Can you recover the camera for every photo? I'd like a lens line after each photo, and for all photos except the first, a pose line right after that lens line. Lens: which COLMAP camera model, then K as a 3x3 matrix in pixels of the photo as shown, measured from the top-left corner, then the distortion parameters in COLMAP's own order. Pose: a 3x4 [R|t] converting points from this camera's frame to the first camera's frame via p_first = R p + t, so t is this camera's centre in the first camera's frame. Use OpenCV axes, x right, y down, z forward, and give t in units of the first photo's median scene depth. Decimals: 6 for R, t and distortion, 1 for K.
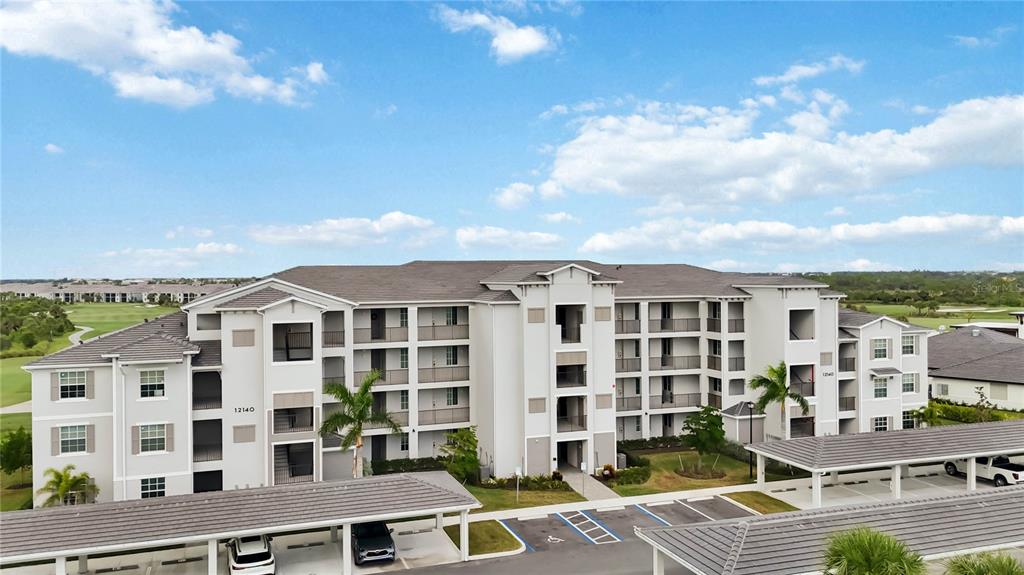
lens RADIAL K [[789.1, 0, 529.4], [0, 789.1, 233.2], [0, 0, 1]] dist [0.038643, -0.004135]
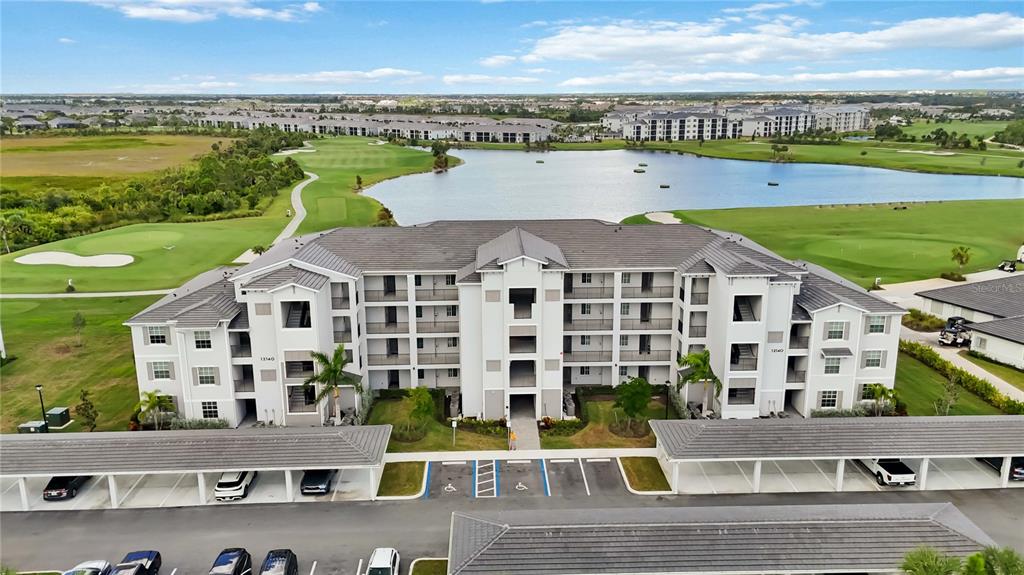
lens RADIAL K [[789.1, 0, 529.4], [0, 789.1, 233.2], [0, 0, 1]] dist [0.038643, -0.004135]
pose [[0.956400, 0.058188, -0.286206, 0.408440], [0.008348, 0.974106, 0.225937, -0.265961], [0.291942, -0.218475, 0.931149, -0.094370]]
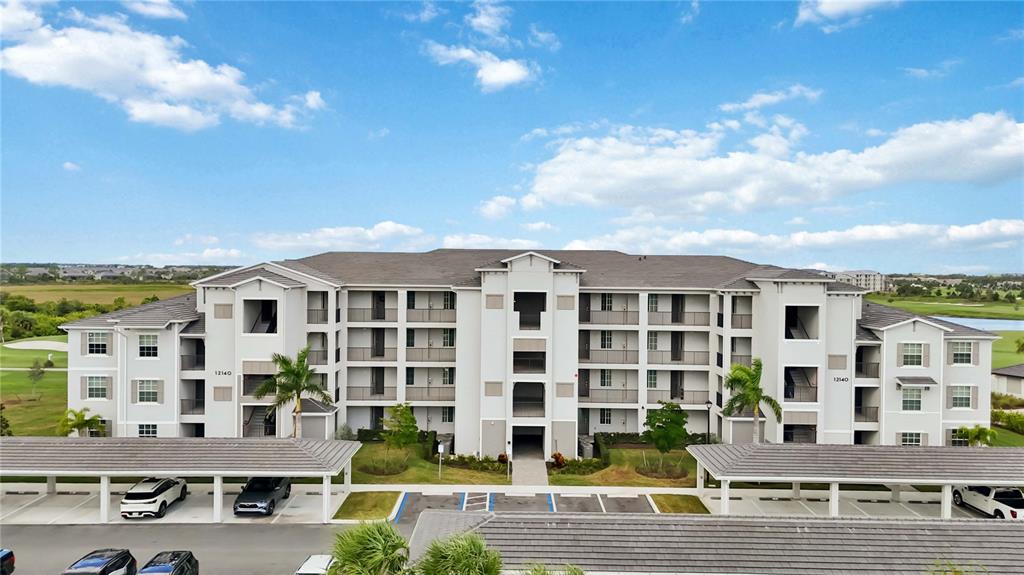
lens RADIAL K [[764.4, 0, 527.4], [0, 764.4, 238.1], [0, 0, 1]] dist [0.035938, -0.000533]
pose [[0.945502, 0.006796, -0.325546, 0.374332], [-0.001973, 0.999883, 0.015144, 0.007101], [0.325611, -0.013676, 0.945405, 0.078501]]
